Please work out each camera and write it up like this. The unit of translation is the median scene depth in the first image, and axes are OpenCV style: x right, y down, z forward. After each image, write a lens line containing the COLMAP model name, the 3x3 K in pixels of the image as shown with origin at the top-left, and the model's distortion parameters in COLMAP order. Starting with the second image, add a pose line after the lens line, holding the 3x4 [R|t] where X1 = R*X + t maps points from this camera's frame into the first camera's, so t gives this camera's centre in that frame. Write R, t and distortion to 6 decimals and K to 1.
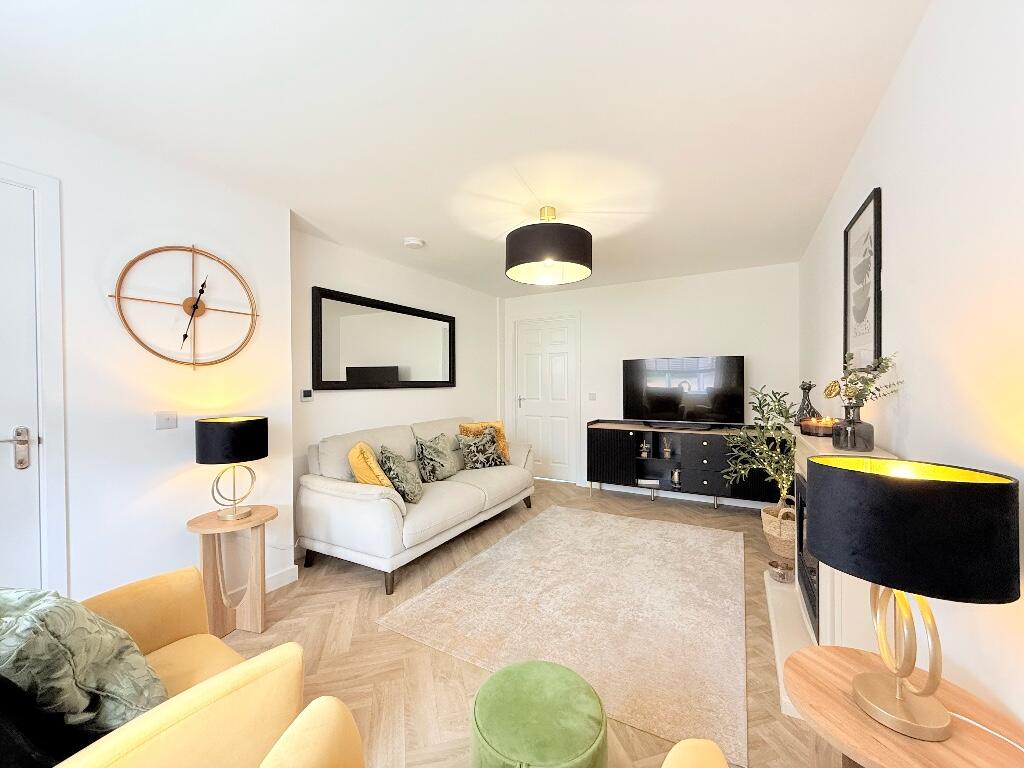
lens RADIAL K [[409.3, 0, 505.3], [0, 409.3, 384.7], [0, 0, 1]] dist [0.000719, 0.000705]
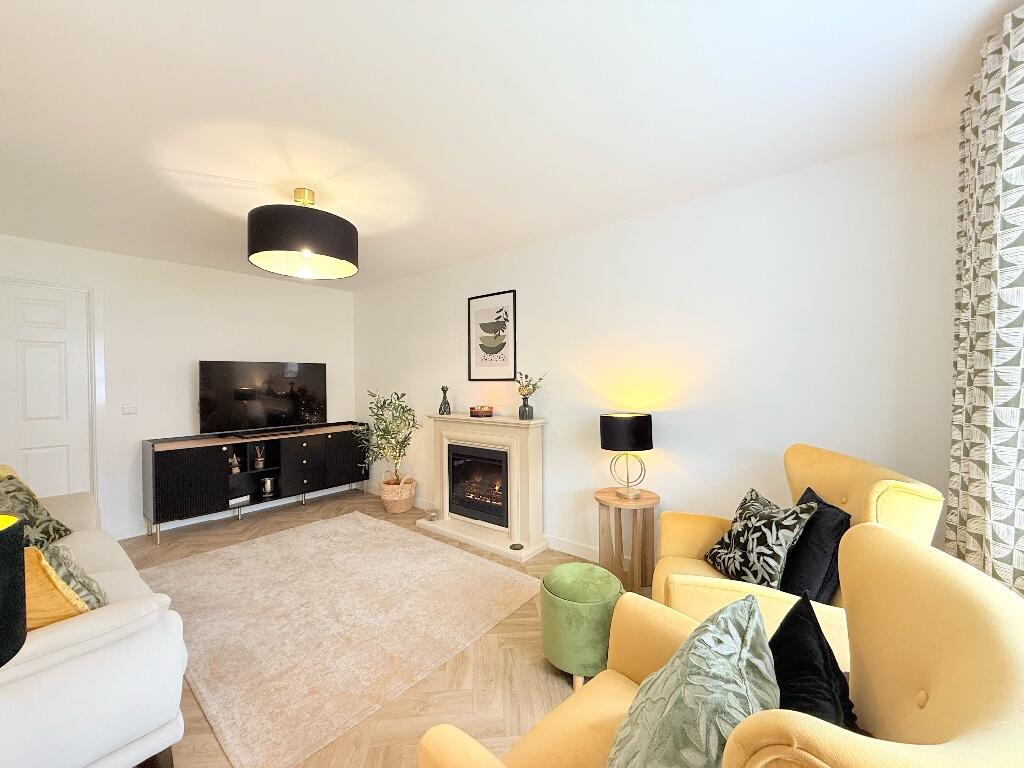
lens RADIAL K [[409.3, 0, 513.7], [0, 409.3, 382.6], [0, 0, 1]] dist [0.000719, 0.000705]
pose [[0.168993, 0.002079, 0.985615, -0.569085], [0.011792, 0.999922, -0.004131, -0.008257], [-0.985547, 0.012321, 0.168955, 0.347757]]
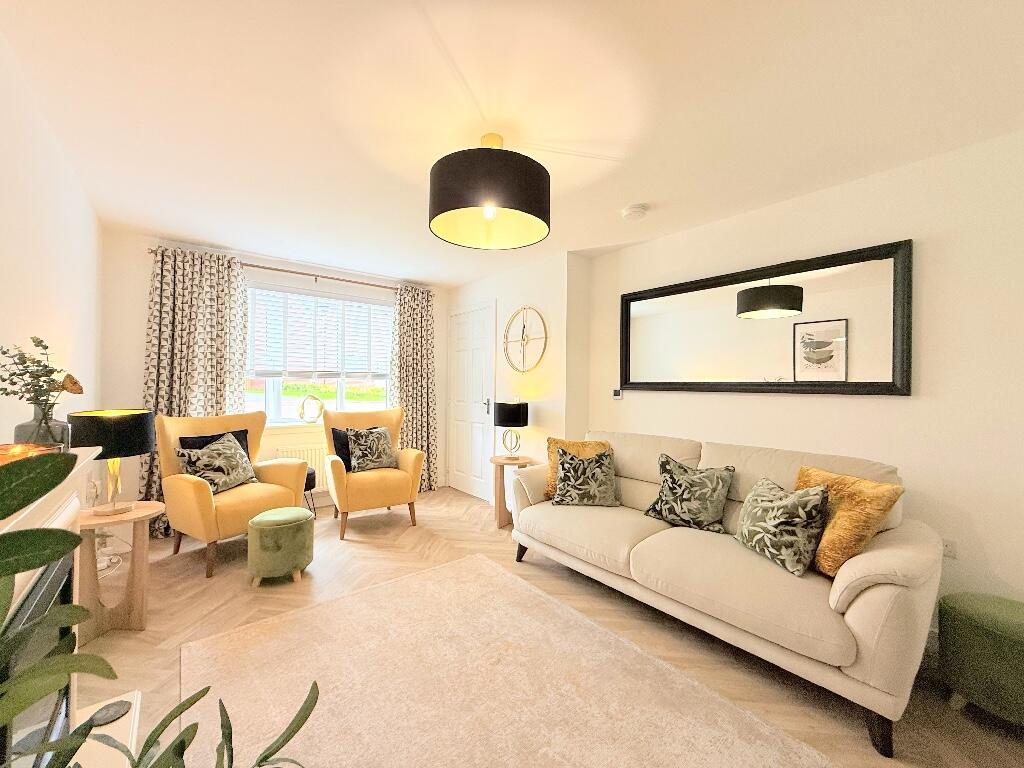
lens RADIAL K [[409.3, 0, 507.3], [0, 409.3, 386.4], [0, 0, 1]] dist [0.000719, 0.000705]
pose [[-0.362900, 0.011068, -0.931762, 0.634852], [-0.013969, 0.999752, 0.017316, -0.010039], [0.931723, 0.019300, -0.362656, 1.071072]]
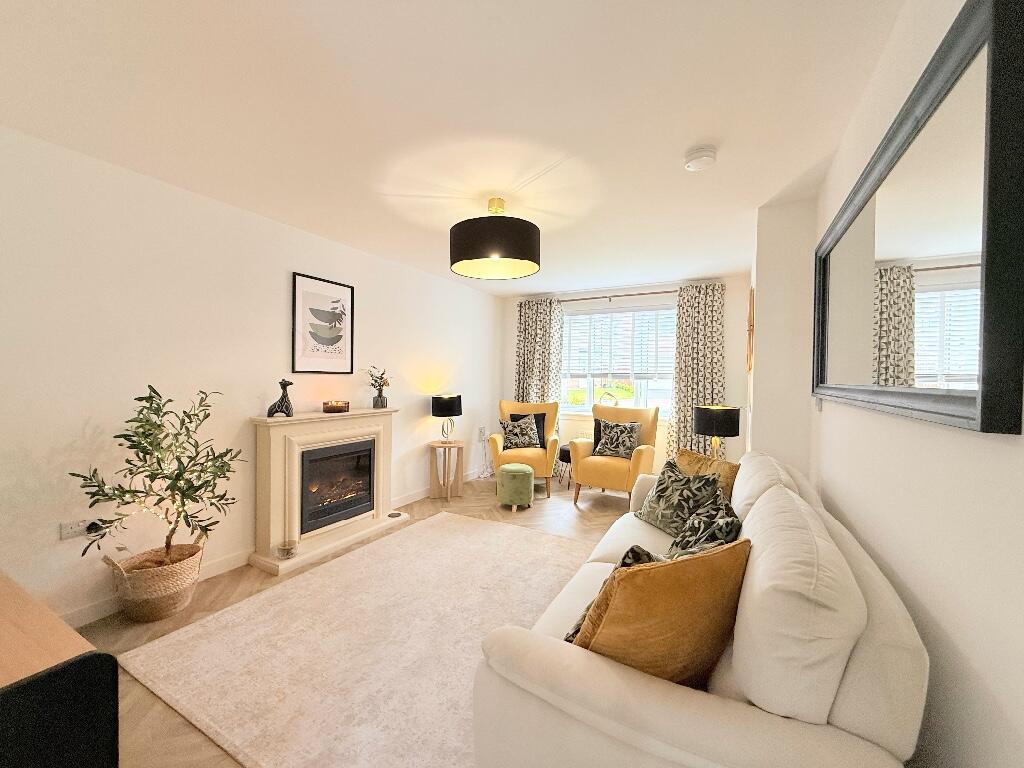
lens RADIAL K [[409.3, 0, 506.2], [0, 409.3, 382.6], [0, 0, 1]] dist [0.000719, 0.000705]
pose [[-0.999869, -0.004919, -0.015411, 0.076019], [-0.005206, 0.999813, 0.018607, -0.017740], [0.015317, 0.018685, -0.999708, 1.631495]]
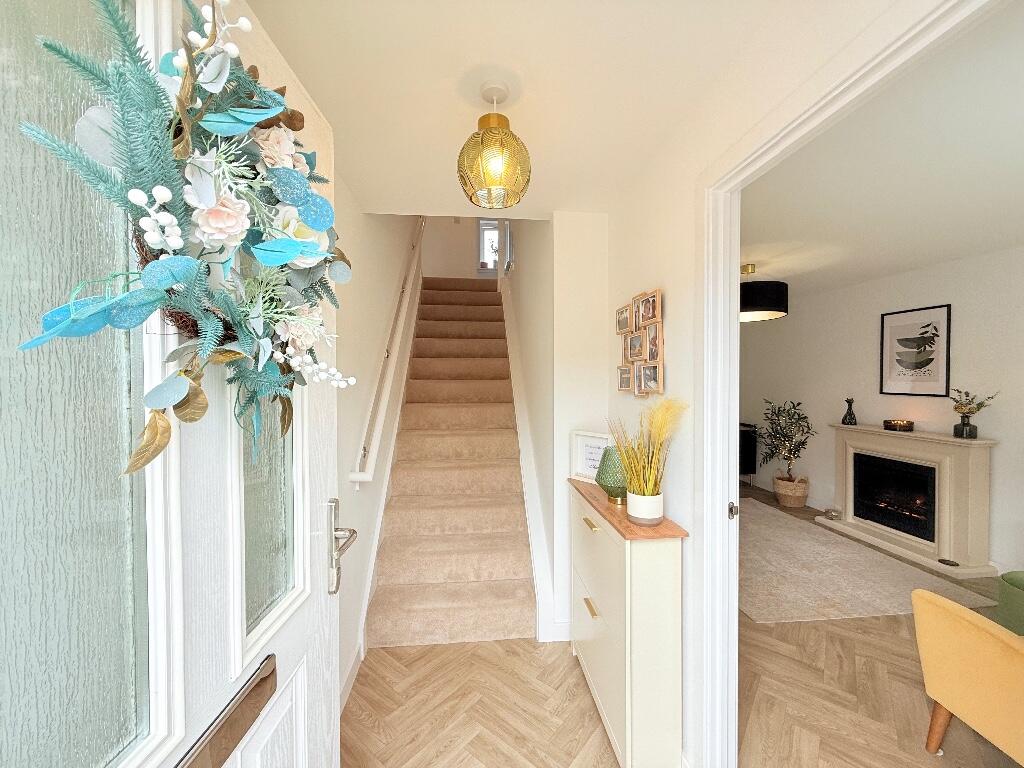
lens RADIAL K [[409.3, 0, 512.5], [0, 409.3, 383.5], [0, 0, 1]] dist [0.000719, 0.000705]
pose [[0.808852, 0.003736, 0.588000, -1.027509], [-0.006654, 0.999974, 0.002799, -0.047715], [-0.587975, -0.006176, 0.808856, 0.331262]]
